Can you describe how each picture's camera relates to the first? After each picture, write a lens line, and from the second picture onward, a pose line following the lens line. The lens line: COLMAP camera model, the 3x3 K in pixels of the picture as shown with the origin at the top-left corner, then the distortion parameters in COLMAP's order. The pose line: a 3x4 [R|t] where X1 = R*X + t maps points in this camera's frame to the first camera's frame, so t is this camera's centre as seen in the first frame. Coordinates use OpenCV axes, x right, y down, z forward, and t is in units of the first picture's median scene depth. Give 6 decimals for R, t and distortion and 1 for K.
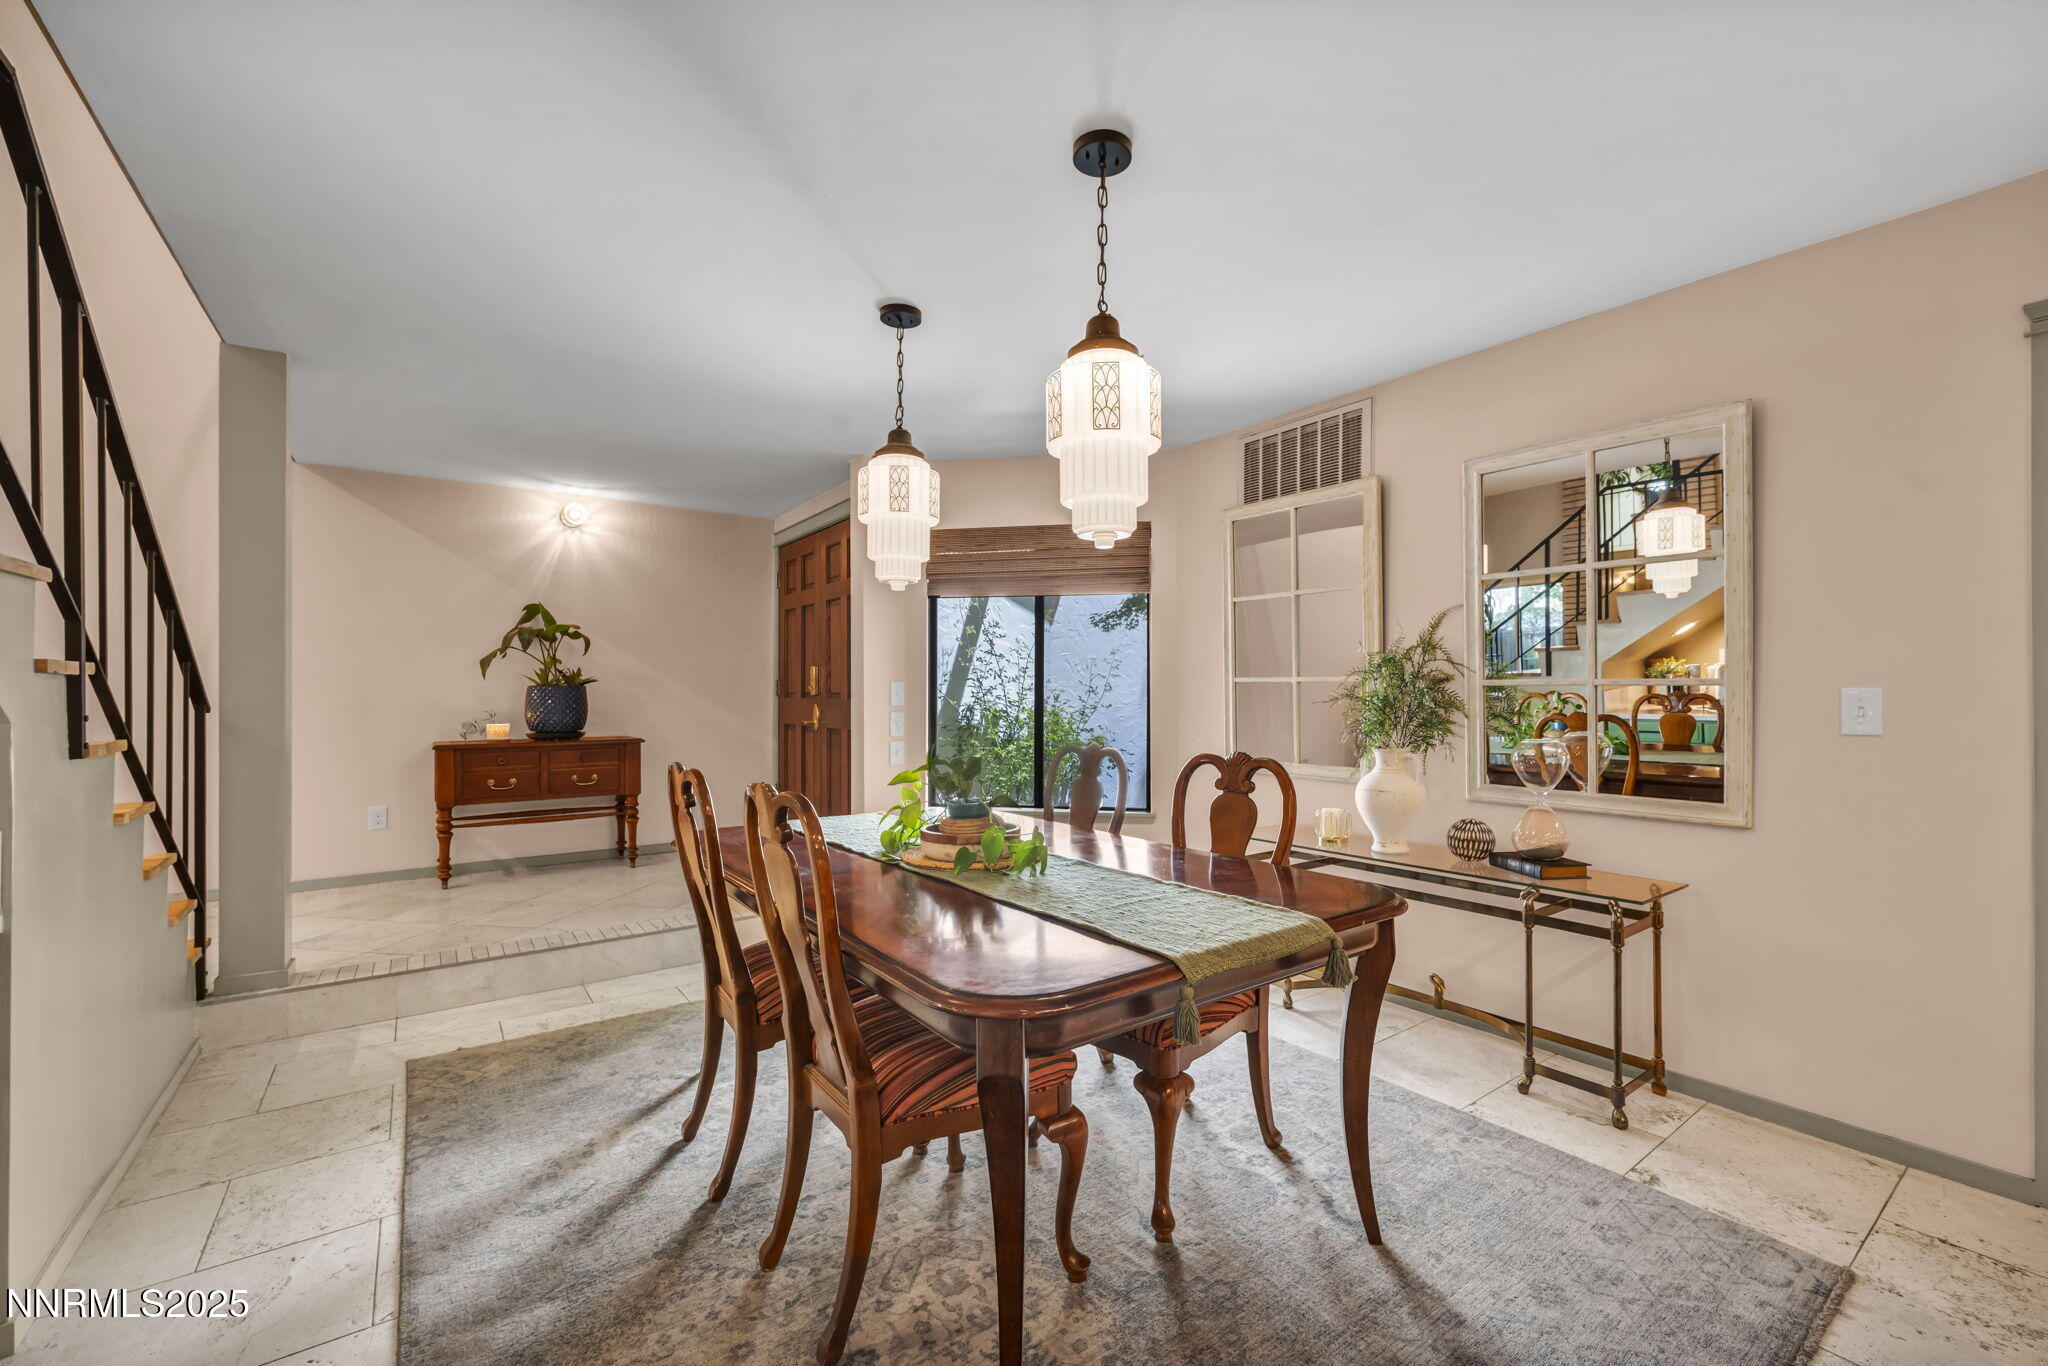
lens RADIAL K [[825.0, 0, 1029.7], [0, 825.0, 686.3], [0, 0, 1]] dist [-0.001128, -0.001038]
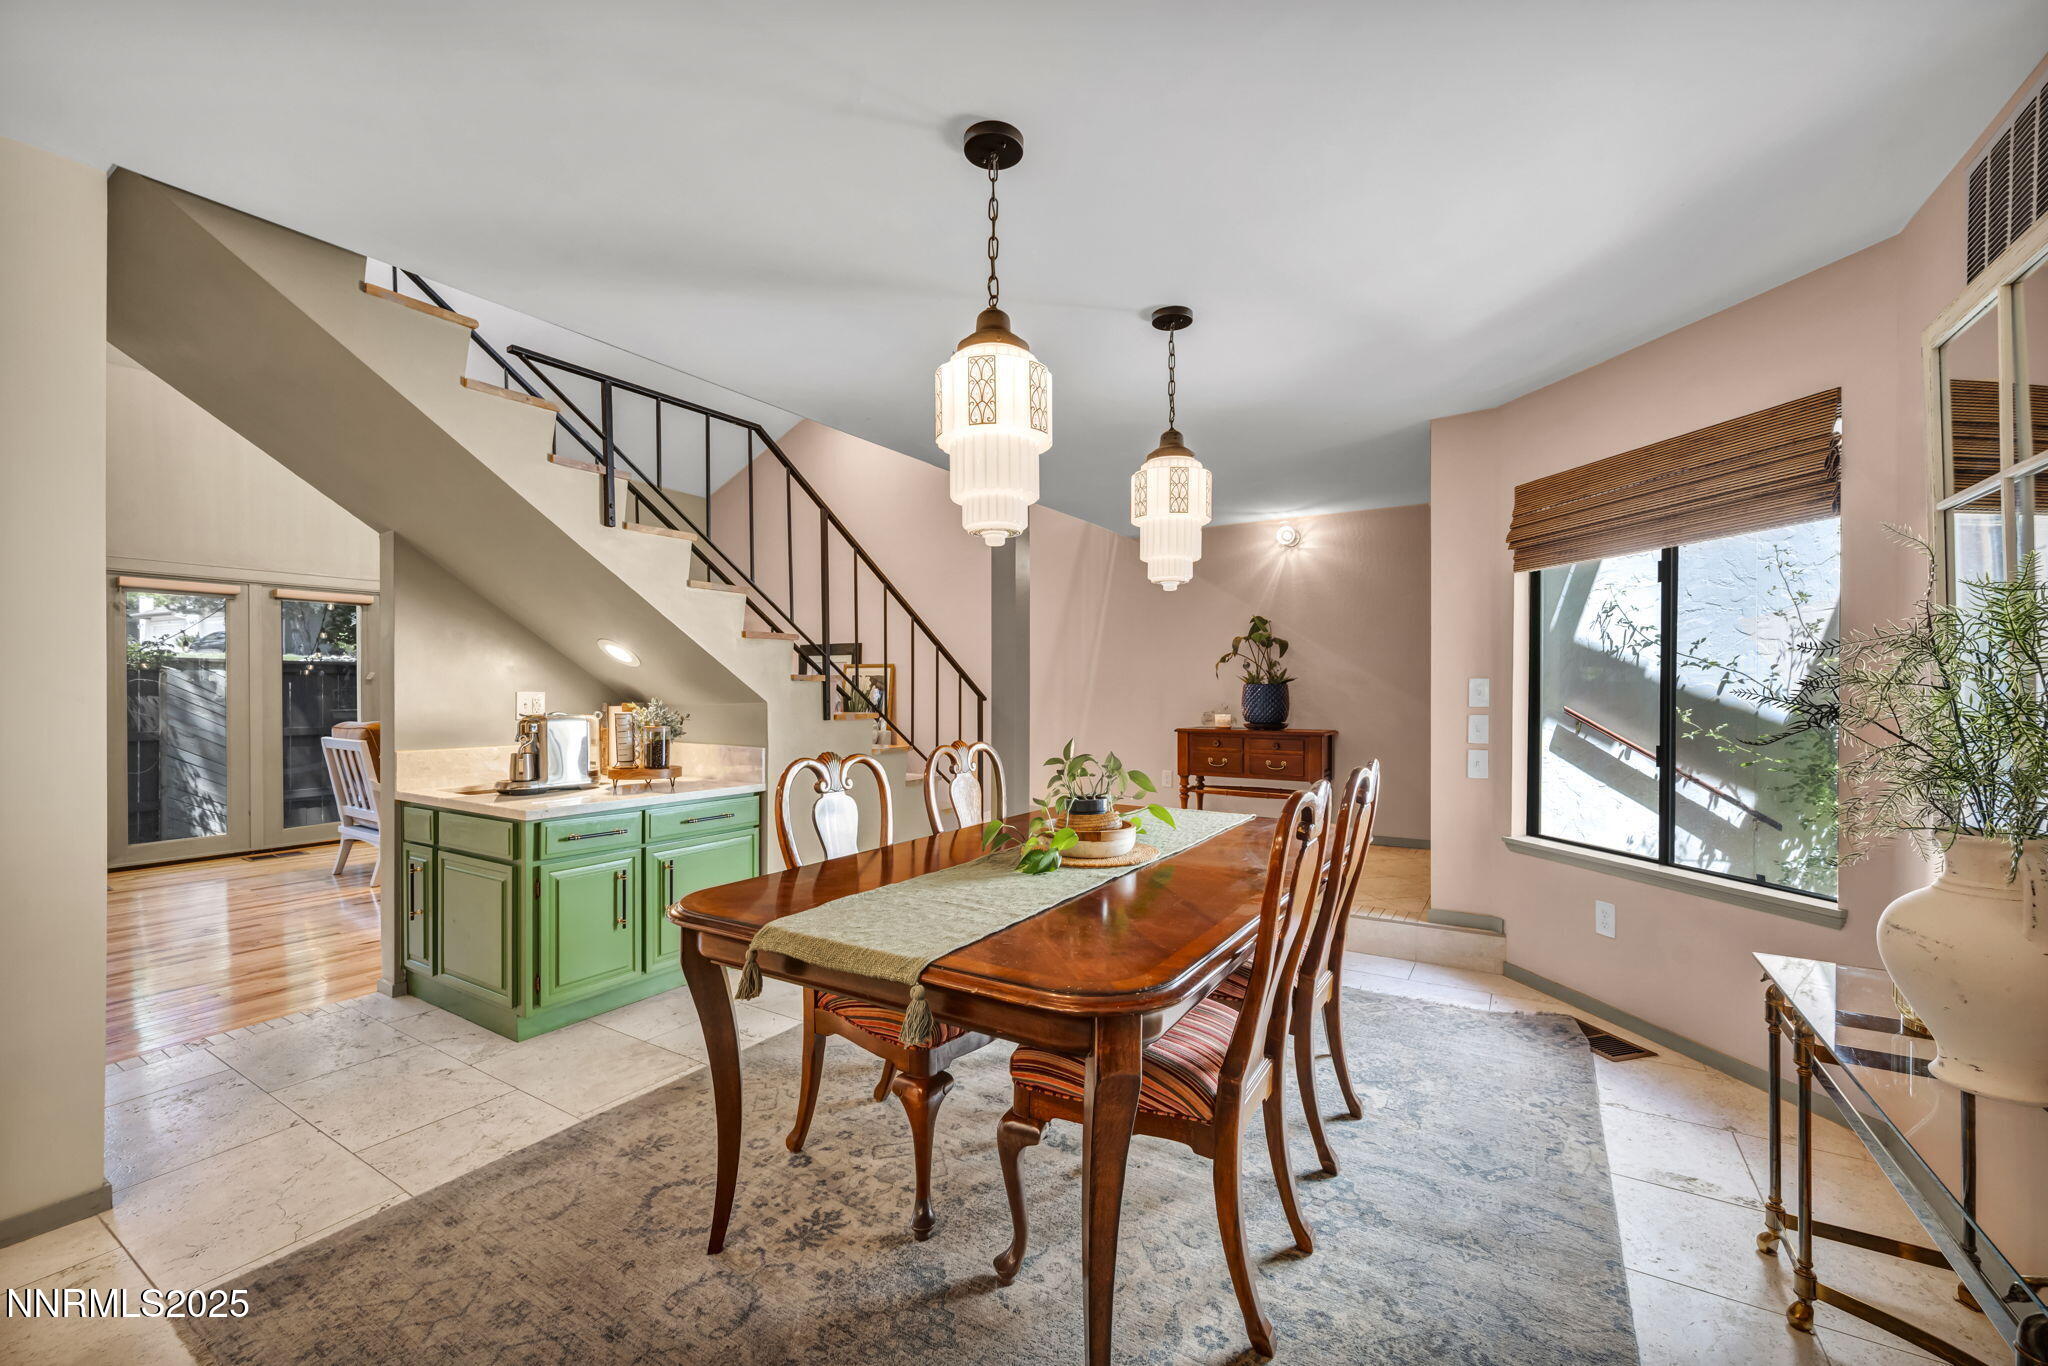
lens RADIAL K [[825.0, 0, 1057.0], [0, 825.0, 694.3], [0, 0, 1]] dist [-0.001128, -0.001038]
pose [[0.381577, 0.008943, -0.924294, 0.425121], [0.004287, 0.999925, 0.011444, -0.001490], [0.924327, -0.008330, 0.381510, 0.281643]]
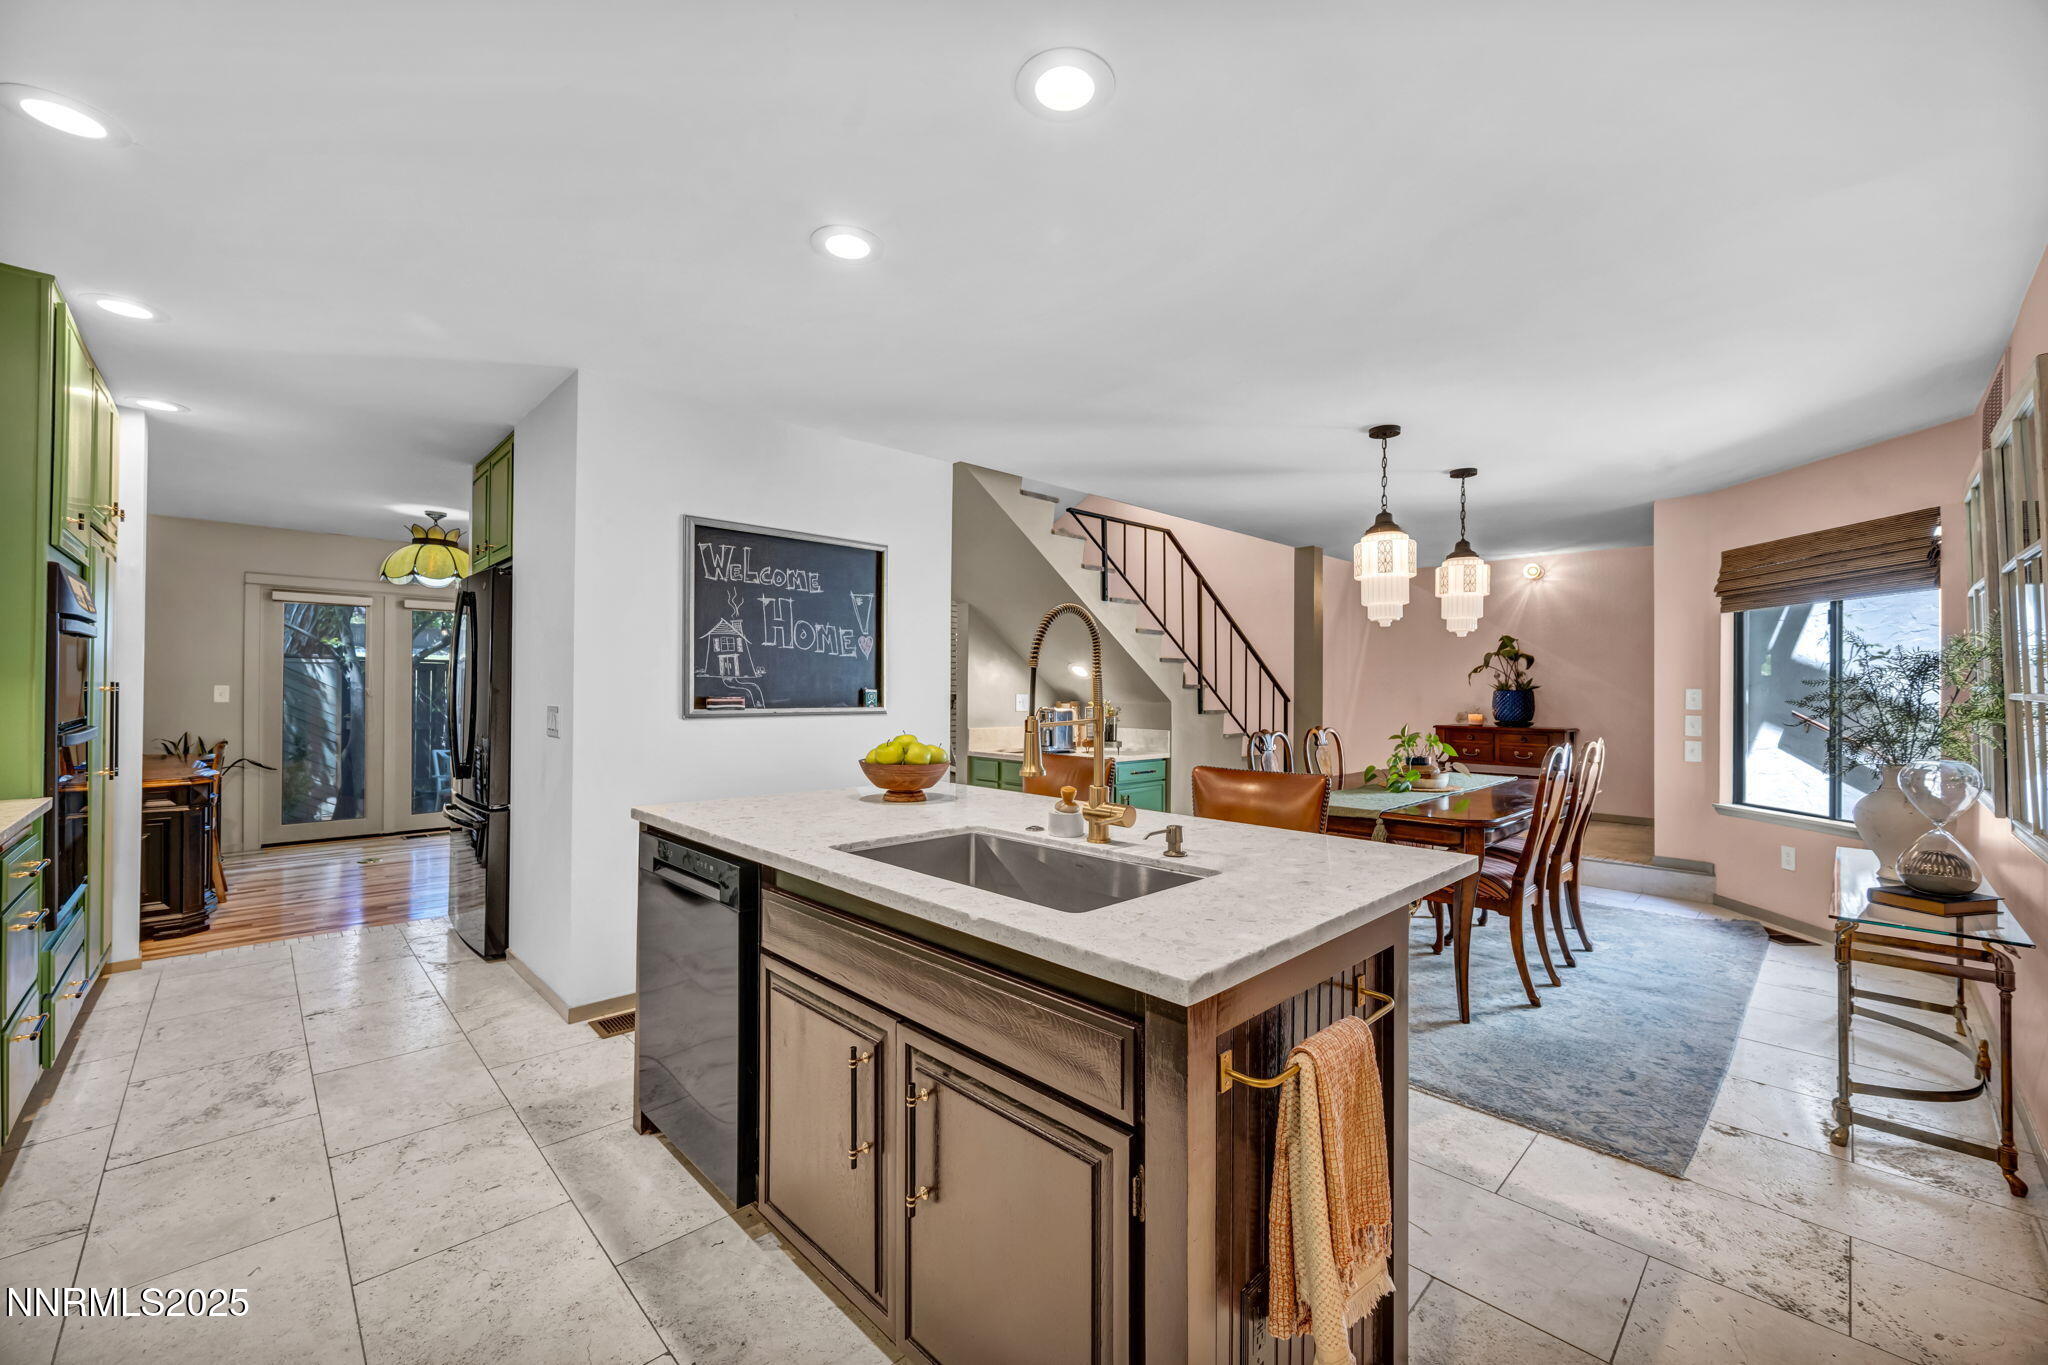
lens RADIAL K [[825.0, 0, 1037.3], [0, 825.0, 685.0], [0, 0, 1]] dist [-0.001128, -0.001038]
pose [[0.134627, -0.000961, -0.990896, 0.810882], [0.001091, 0.999999, -0.000821, -0.011409], [0.990896, -0.000971, 0.134628, -0.048720]]
